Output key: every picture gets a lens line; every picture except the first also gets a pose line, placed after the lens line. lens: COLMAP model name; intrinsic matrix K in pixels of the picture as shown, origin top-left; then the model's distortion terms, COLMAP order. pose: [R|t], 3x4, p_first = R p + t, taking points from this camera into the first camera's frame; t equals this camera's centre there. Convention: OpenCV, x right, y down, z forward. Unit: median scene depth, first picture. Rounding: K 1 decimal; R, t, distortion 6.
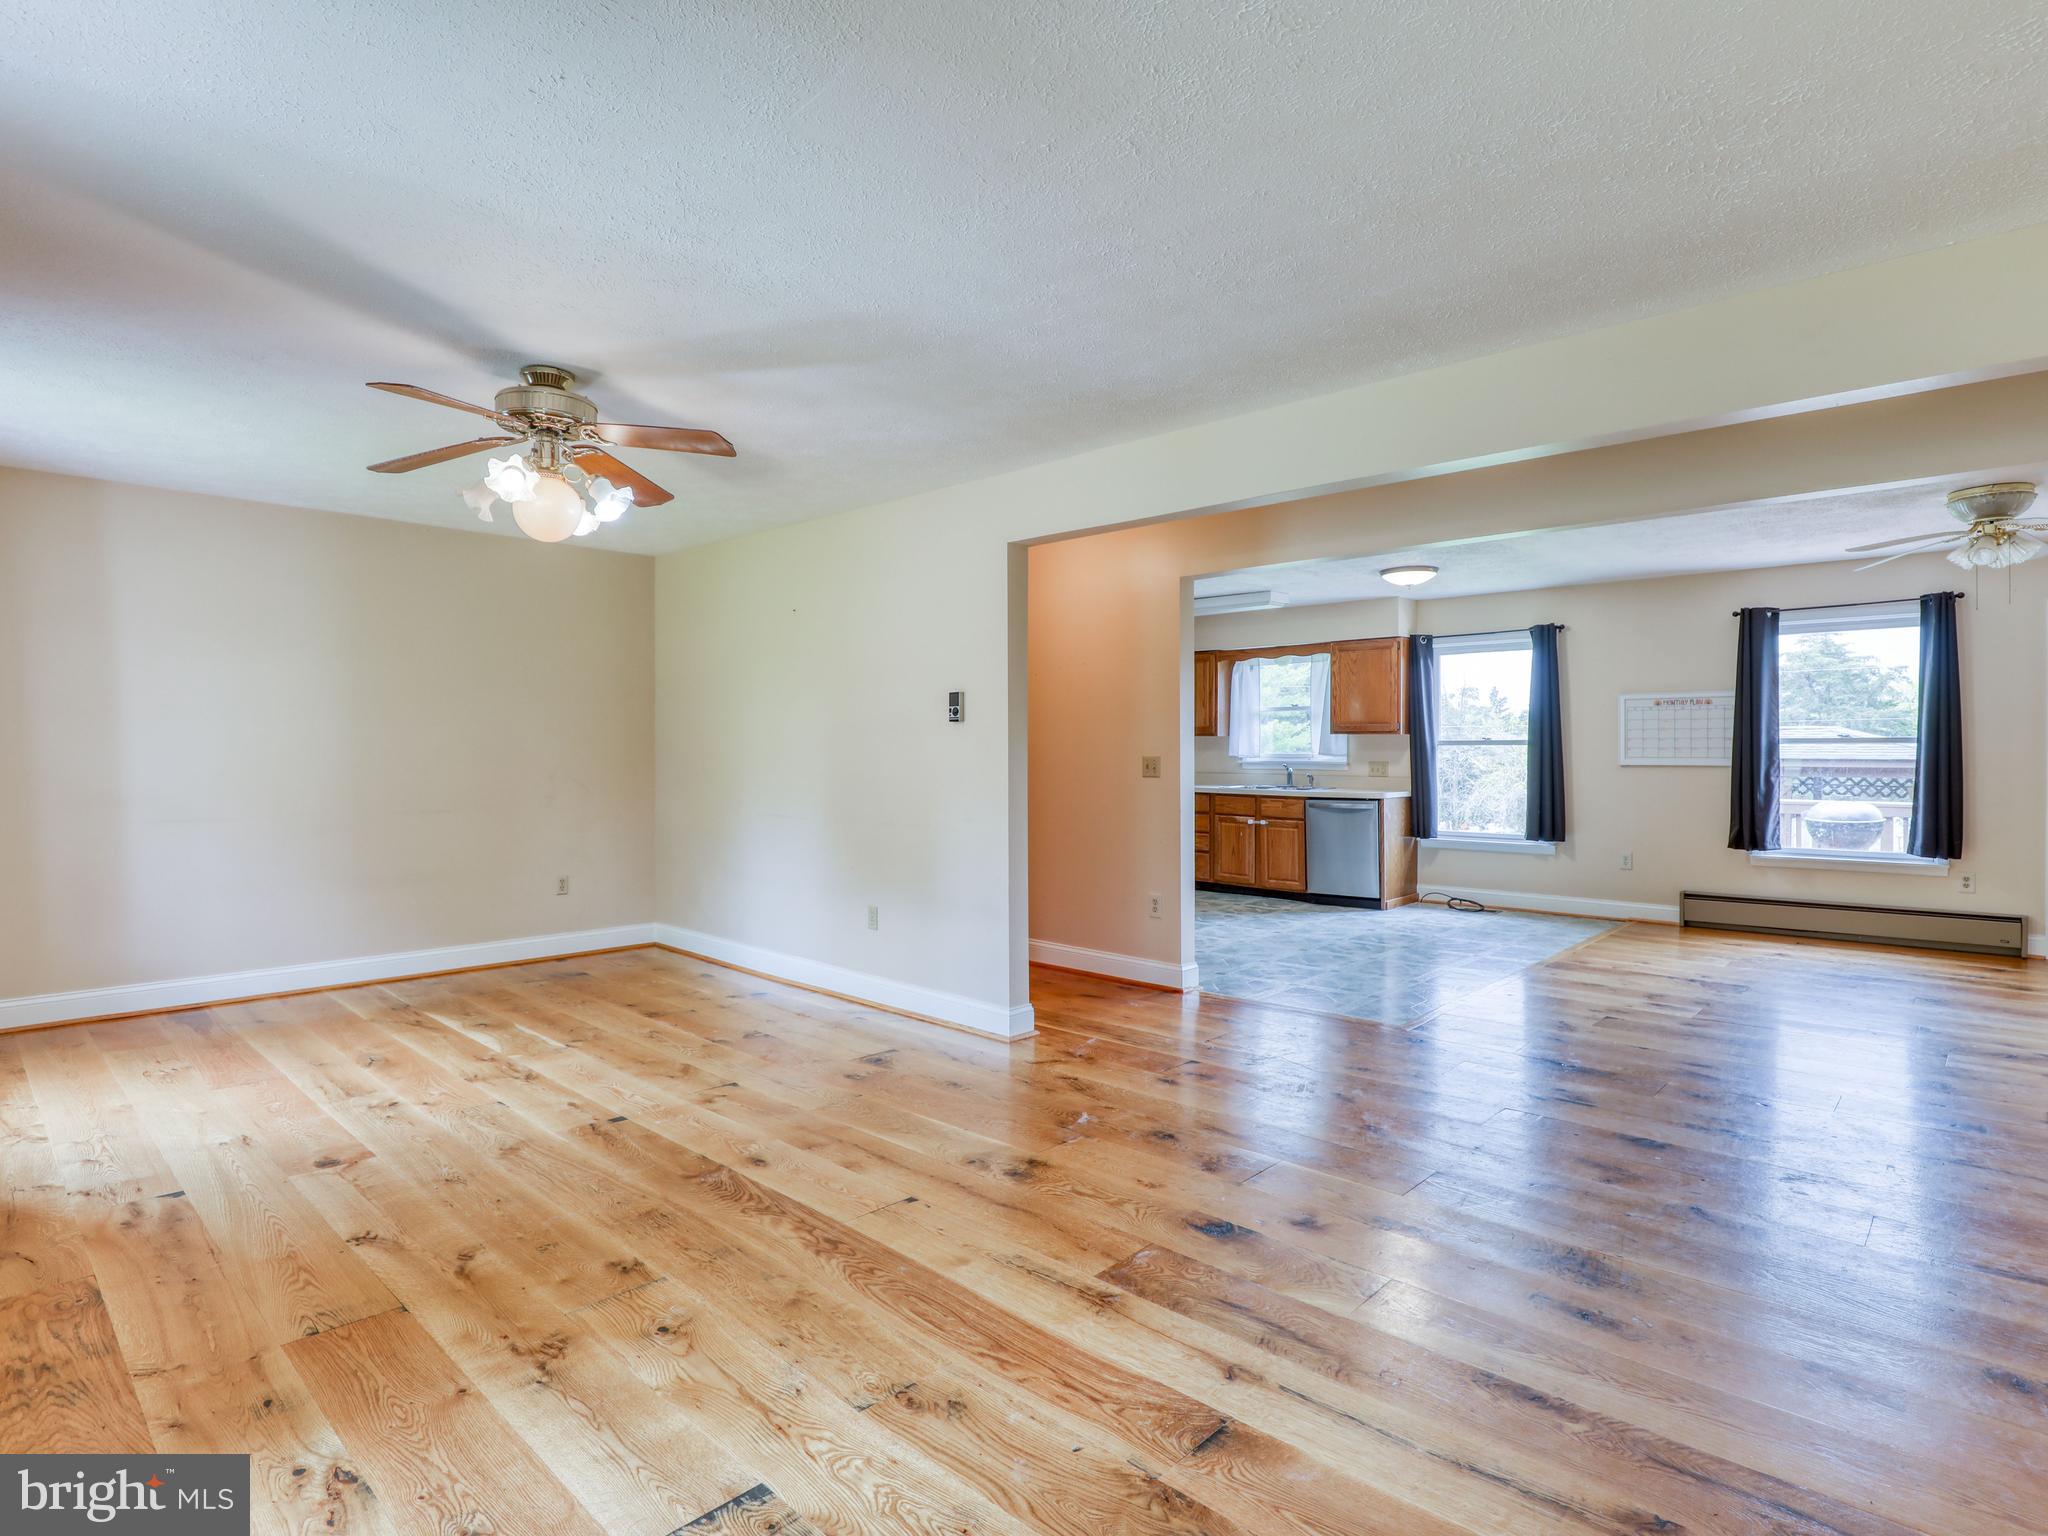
lens RADIAL K [[1064.9, 0, 1034.9], [0, 1064.9, 758.8], [0, 0, 1]] dist [-0.029620, 0.000593]
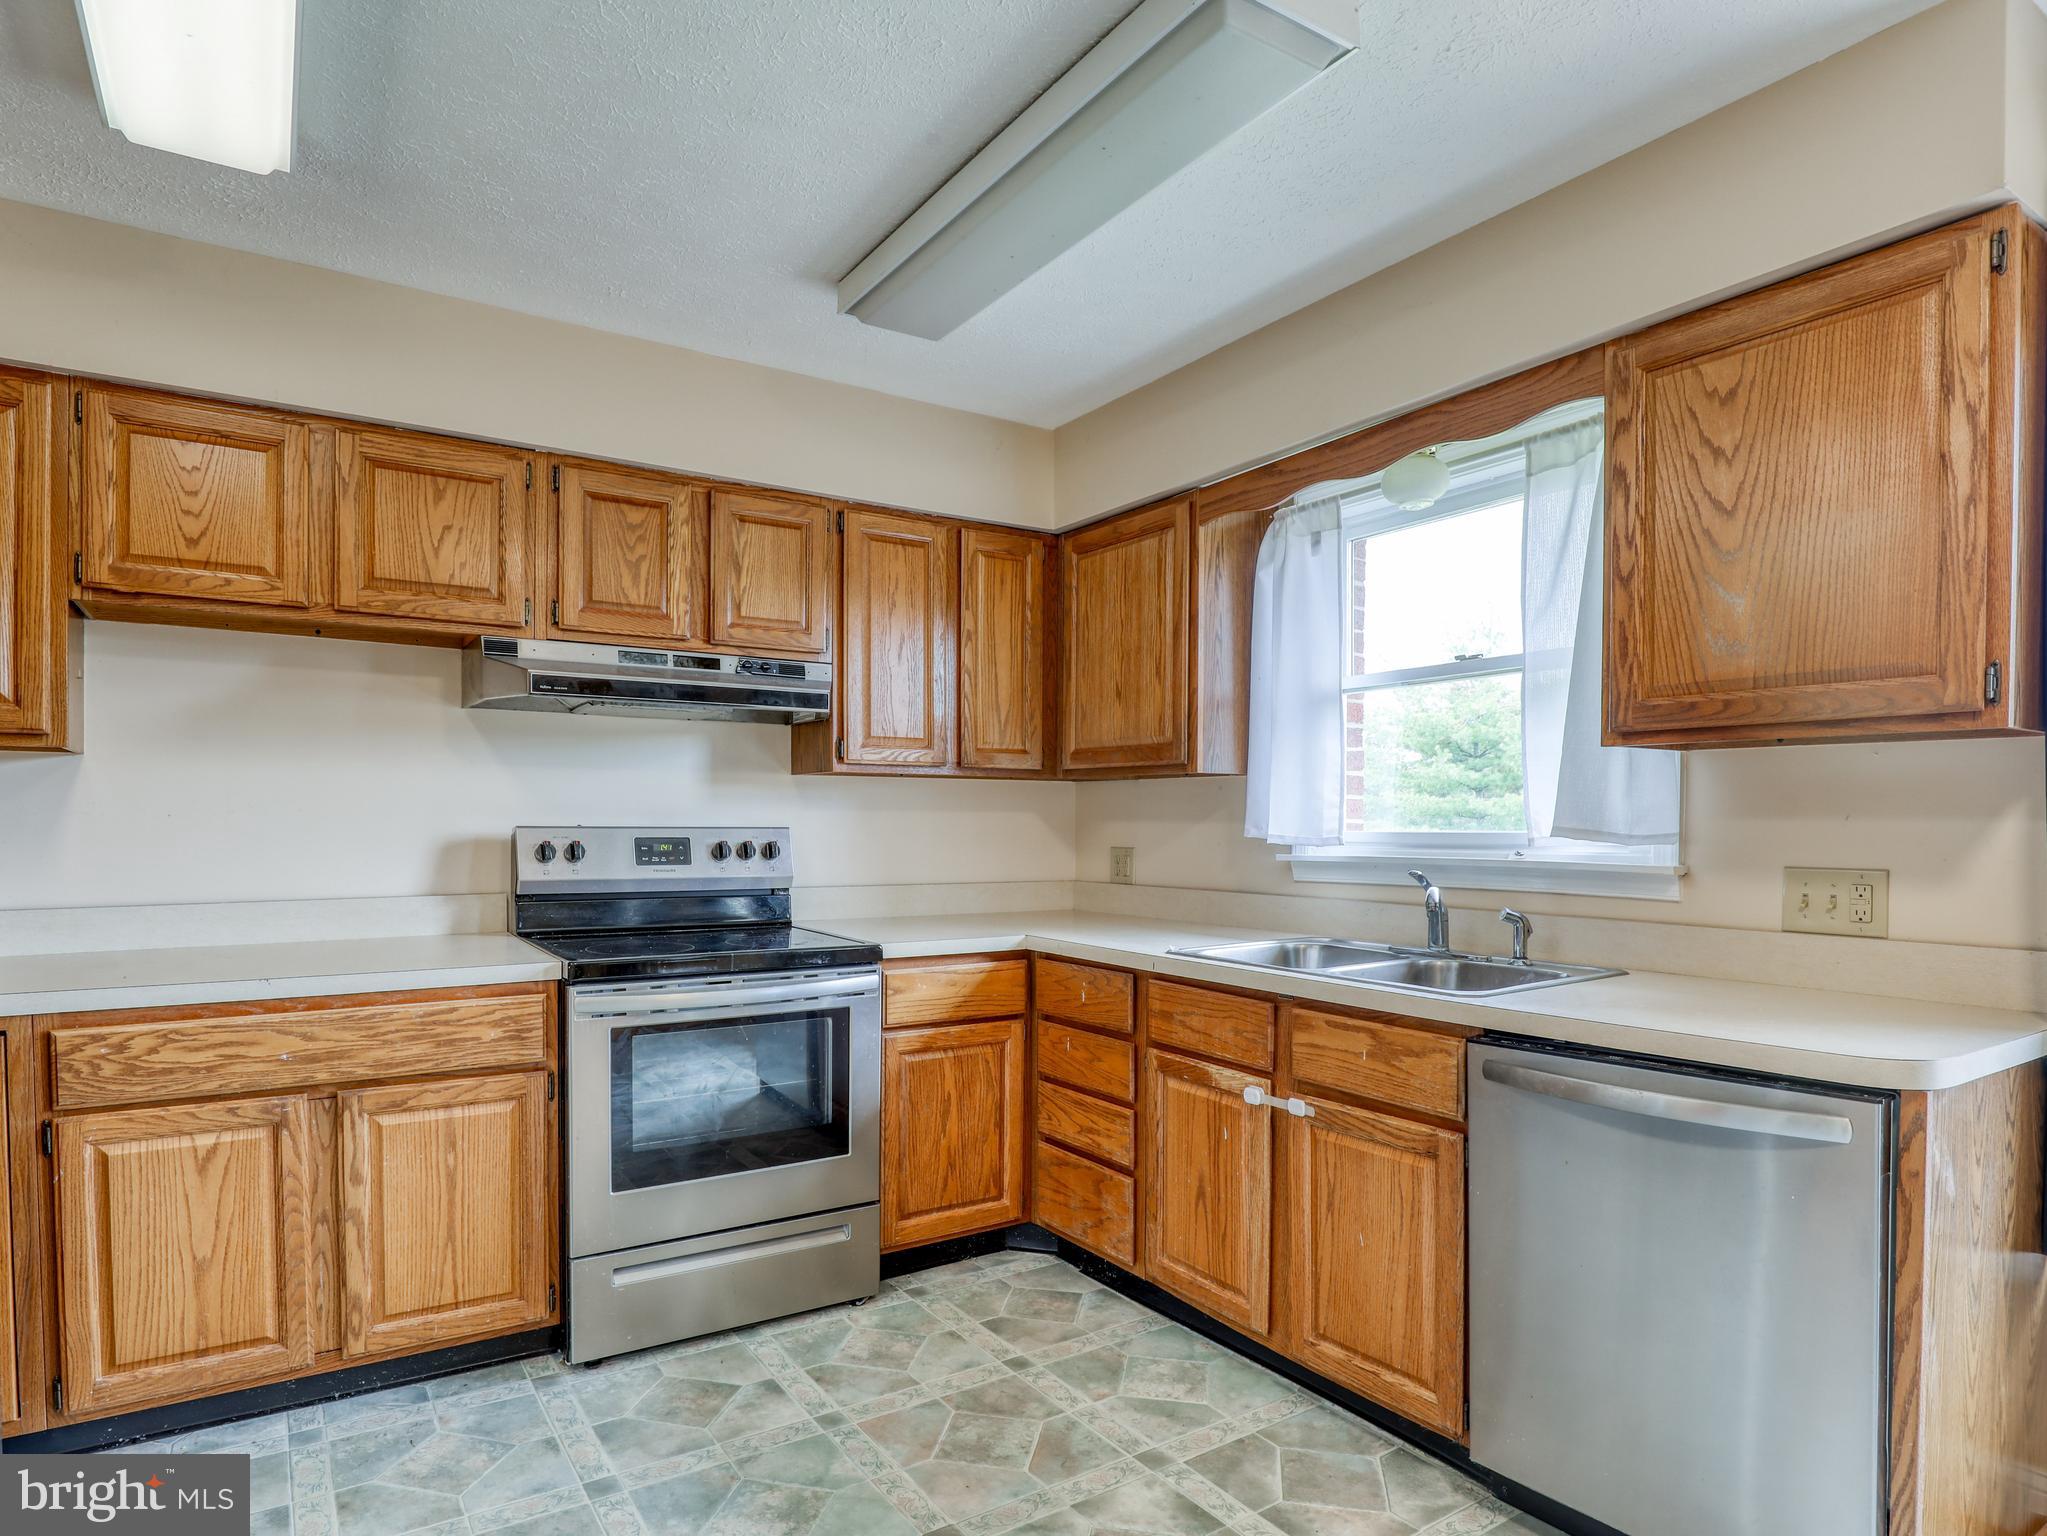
lens RADIAL K [[1144.3, 0, 974.5], [0, 1144.3, 855.7], [0, 0, 1]] dist [-0.032748, 0.001787]
pose [[0.968849, 0.011631, -0.247380, 0.254209], [-0.007493, 0.999816, 0.017662, -0.003291], [0.247540, -0.015259, 0.968757, 0.893686]]
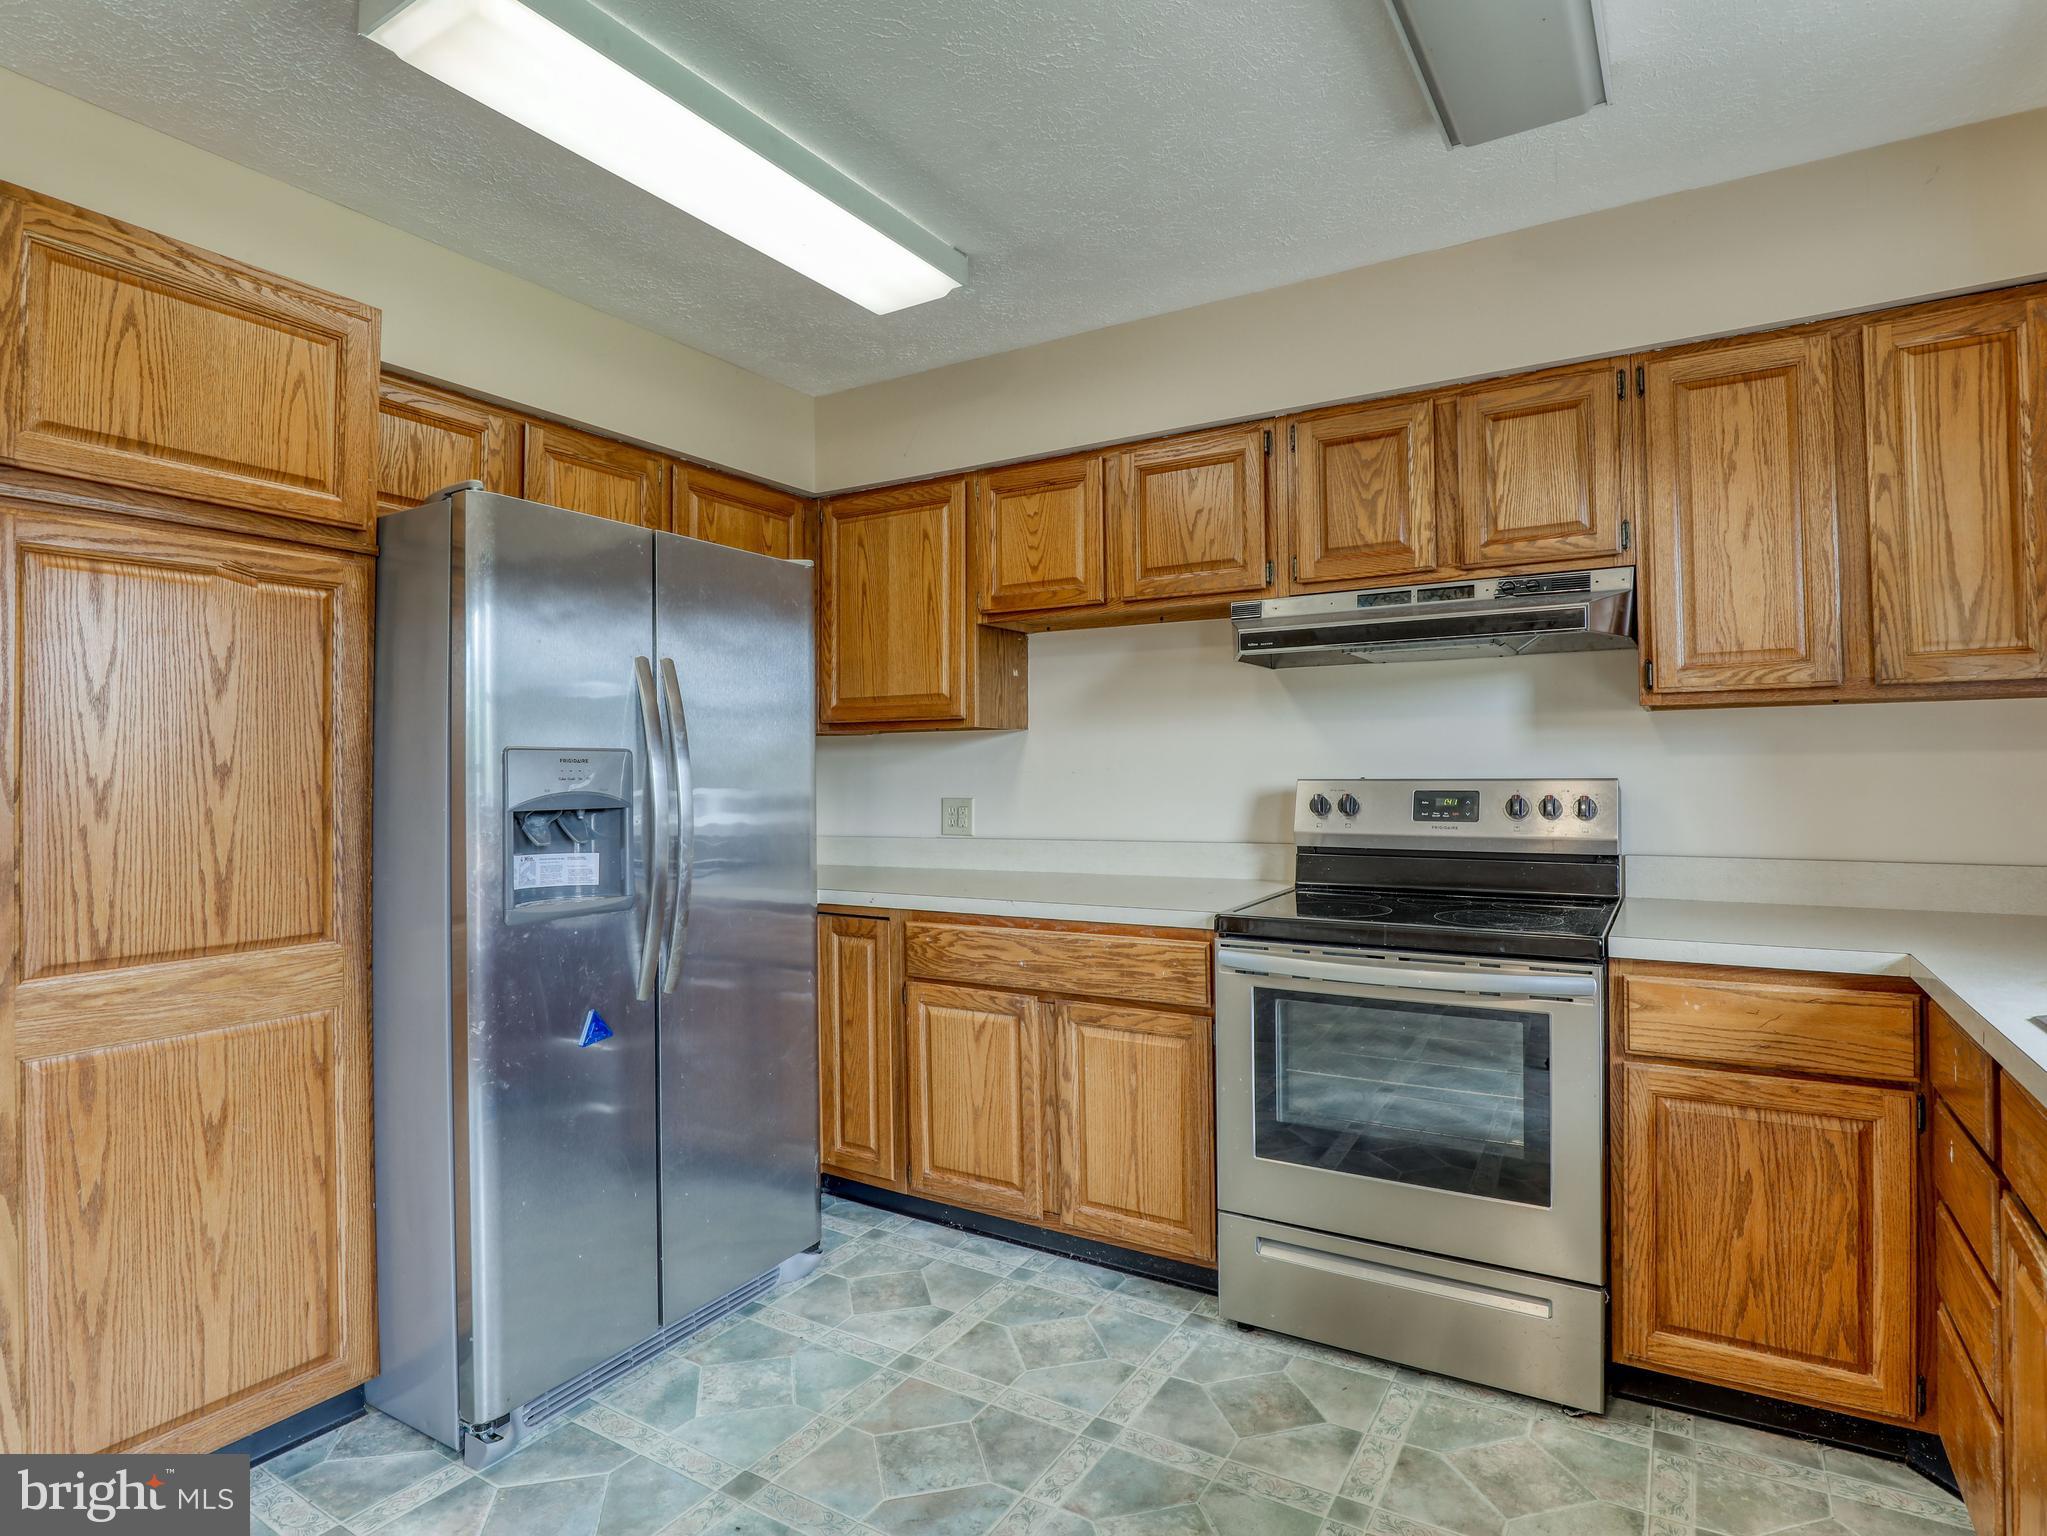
lens RADIAL K [[1090.2, 0, 1032.7], [0, 1090.2, 756.9], [0, 0, 1]] dist [-0.026948, 0.001008]
pose [[0.213105, -0.016521, -0.976890, 0.366674], [-0.002137, 0.999847, -0.017376, -0.006513], [0.977027, 0.005791, 0.213037, 1.069235]]
